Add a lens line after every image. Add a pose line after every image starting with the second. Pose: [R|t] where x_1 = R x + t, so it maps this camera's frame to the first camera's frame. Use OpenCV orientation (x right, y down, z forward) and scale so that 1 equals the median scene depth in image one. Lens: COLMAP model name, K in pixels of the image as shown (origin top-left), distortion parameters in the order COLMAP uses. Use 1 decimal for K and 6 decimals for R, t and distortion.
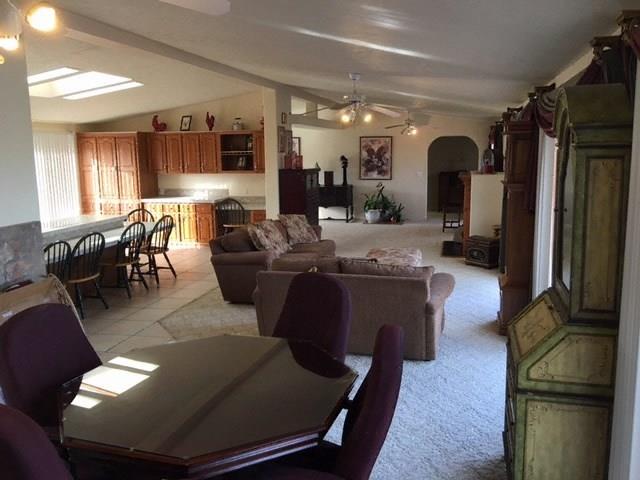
lens RADIAL K [[540.0, 0, 322.5], [0, 540.0, 241.1], [0, 0, 1]] dist [0.063281, -0.103204]
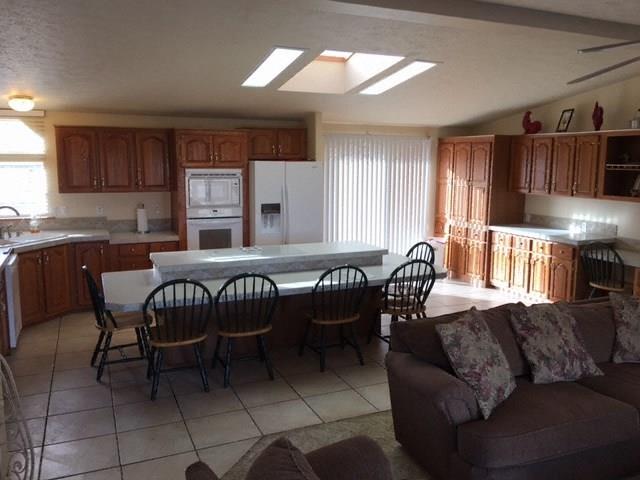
lens RADIAL K [[540.0, 0, 314.3], [0, 540.0, 234.7], [0, 0, 1]] dist [0.063281, -0.103204]
pose [[0.606517, 0.129087, -0.784521, 0.105627], [-0.148359, 0.987776, 0.047834, -0.065497], [0.781106, 0.087379, 0.618255, 0.360117]]
